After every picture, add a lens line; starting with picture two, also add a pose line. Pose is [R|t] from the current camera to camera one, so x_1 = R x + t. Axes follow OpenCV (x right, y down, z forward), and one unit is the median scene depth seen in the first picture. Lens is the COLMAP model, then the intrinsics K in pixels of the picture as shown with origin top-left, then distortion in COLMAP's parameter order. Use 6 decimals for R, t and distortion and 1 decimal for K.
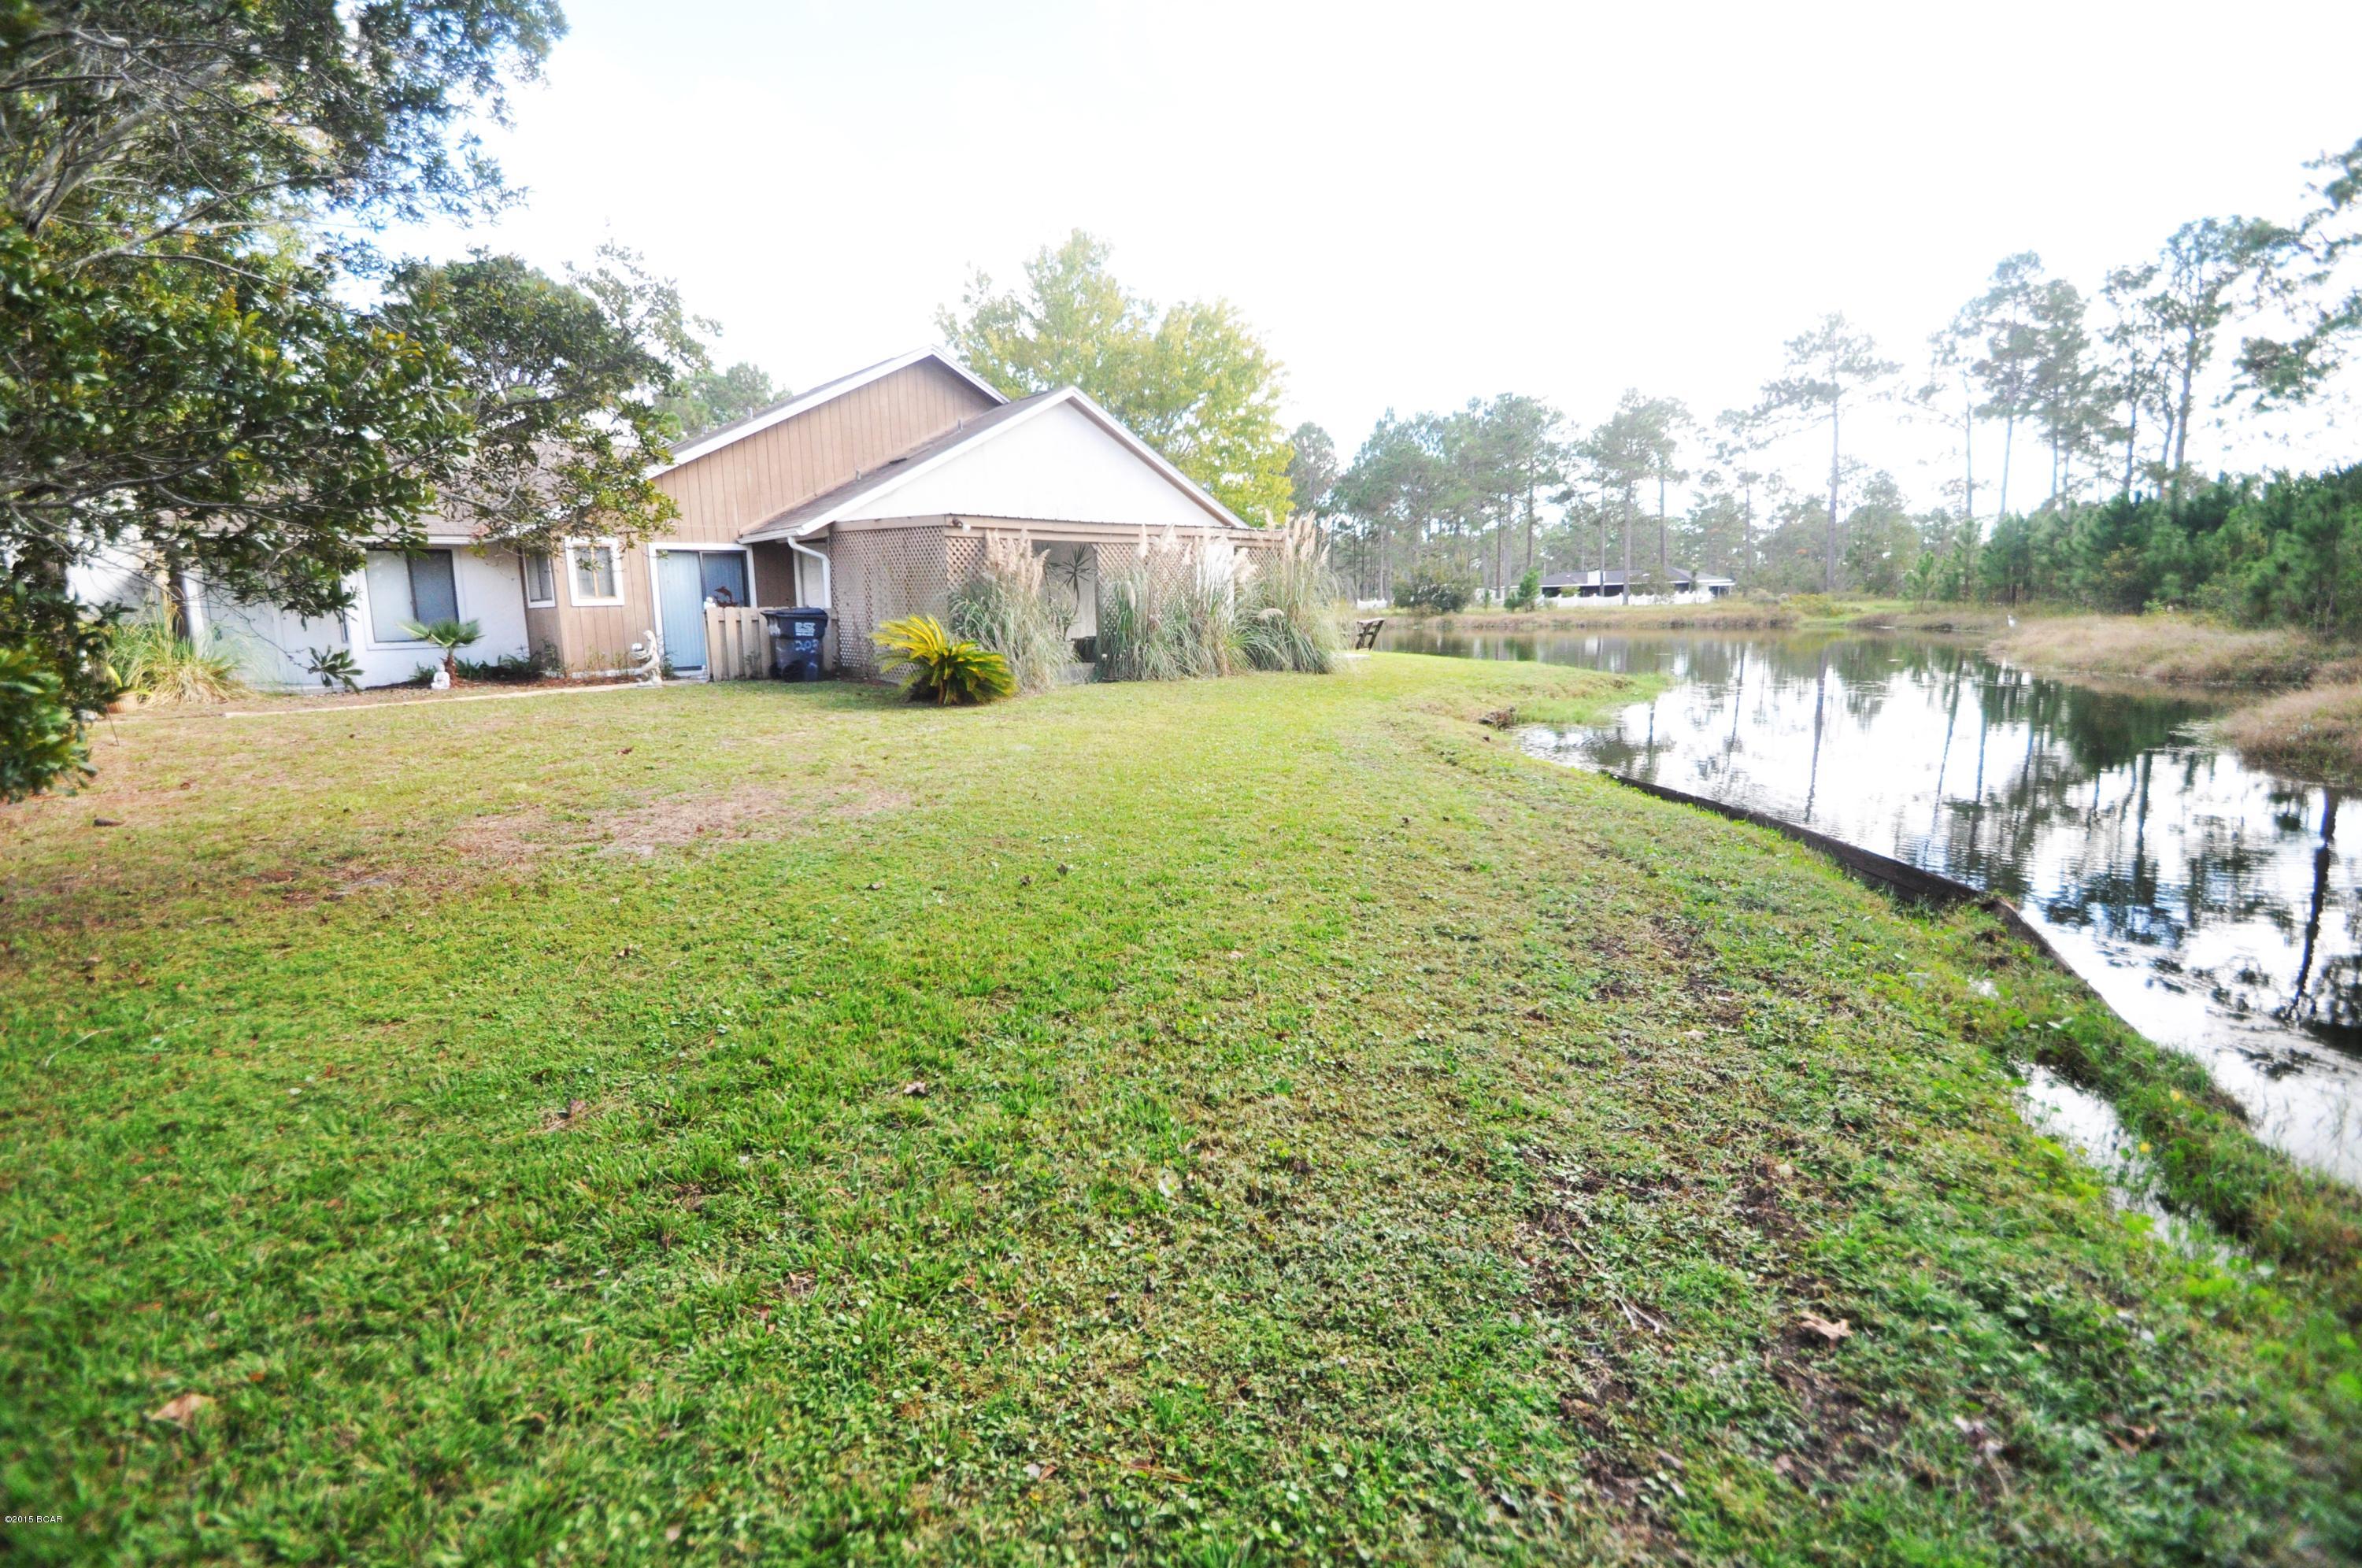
lens RADIAL K [[1041.3, 0, 1148.9], [0, 1041.3, 758.9], [0, 0, 1]] dist [-0.001329, -0.005969]
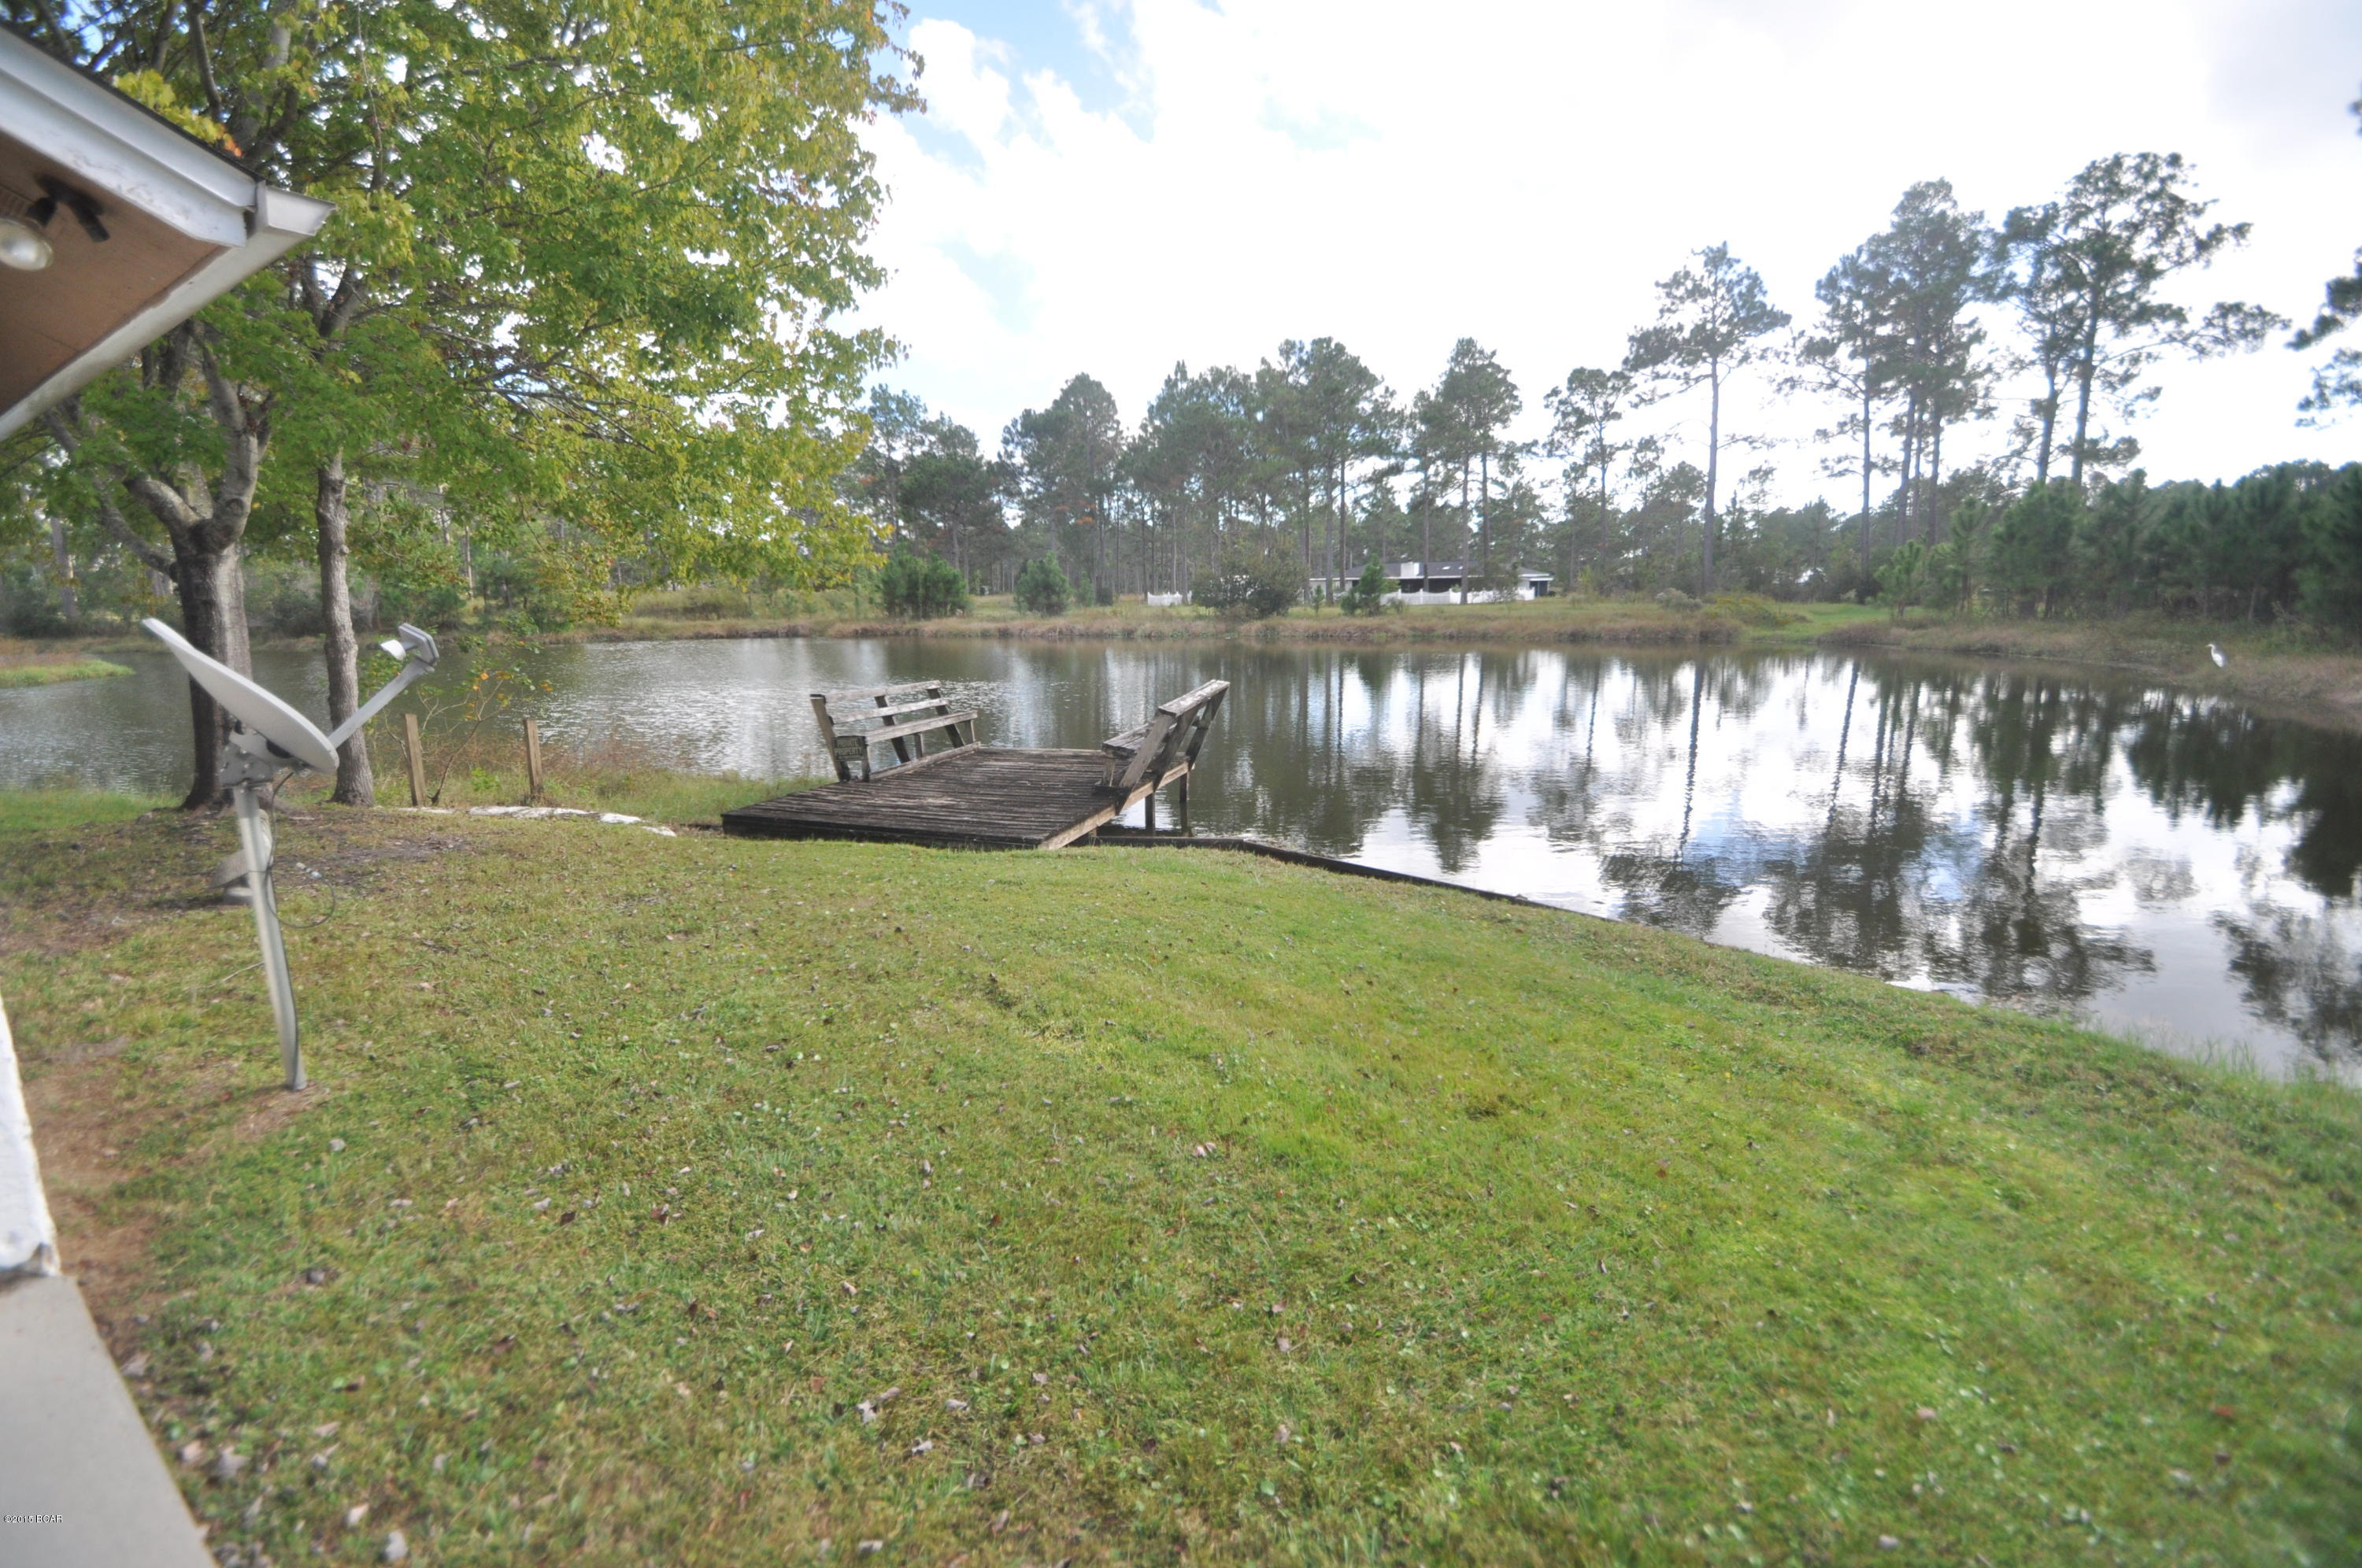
lens RADIAL K [[1041.3, 0, 1148.9], [0, 1041.3, 758.9], [0, 0, 1]] dist [-0.001329, -0.005969]
pose [[0.980951, -0.017830, 0.193433, 0.060503], [0.015425, 0.999784, 0.013930, -0.047825], [-0.193640, -0.010681, 0.981015, 0.282944]]
